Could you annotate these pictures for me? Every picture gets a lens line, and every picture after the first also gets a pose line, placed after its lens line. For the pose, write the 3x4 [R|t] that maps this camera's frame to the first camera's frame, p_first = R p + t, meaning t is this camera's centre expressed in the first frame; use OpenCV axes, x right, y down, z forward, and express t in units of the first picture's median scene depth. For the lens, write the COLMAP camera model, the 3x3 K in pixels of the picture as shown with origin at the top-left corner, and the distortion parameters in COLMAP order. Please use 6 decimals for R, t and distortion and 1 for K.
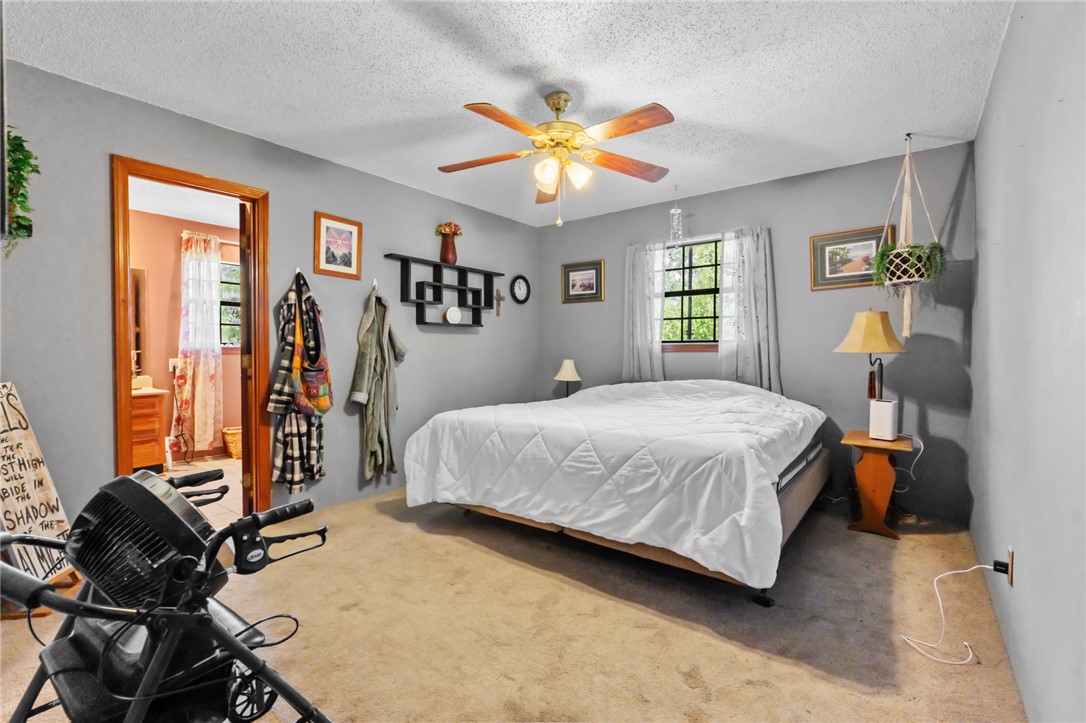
lens RADIAL K [[488.4, 0, 543.1], [0, 488.4, 366.8], [0, 0, 1]] dist [-0.001026, -0.000159]
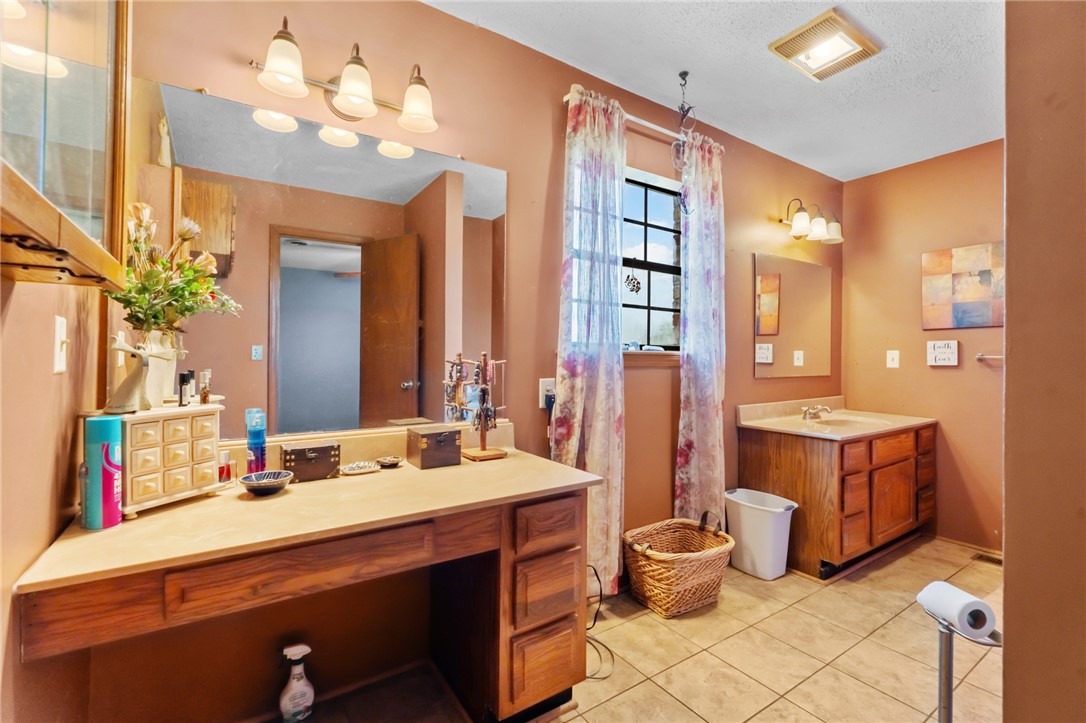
lens RADIAL K [[479.8, 0, 541.2], [0, 479.8, 358.2], [0, 0, 1]] dist [-0.002631, -0.000260]
pose [[0.944986, 0.005051, -0.327072, -0.618126], [-0.015323, 0.999467, -0.028835, -0.022005], [0.326752, 0.032261, 0.944559, 0.590096]]
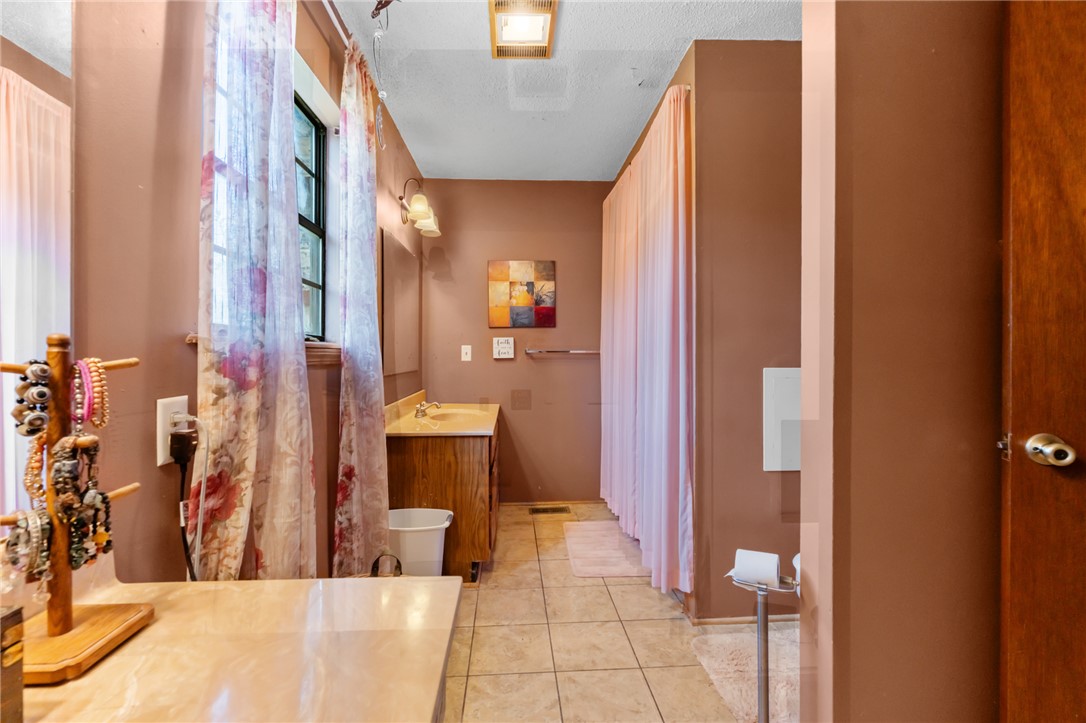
lens RADIAL K [[479.8, 0, 541.2], [0, 479.8, 358.2], [0, 0, 1]] dist [-0.002631, -0.000260]
pose [[0.756939, -0.006992, 0.653449, -0.765447], [0.022450, 0.999631, -0.015310, -0.025972], [-0.653100, 0.026258, 0.756816, 0.750874]]
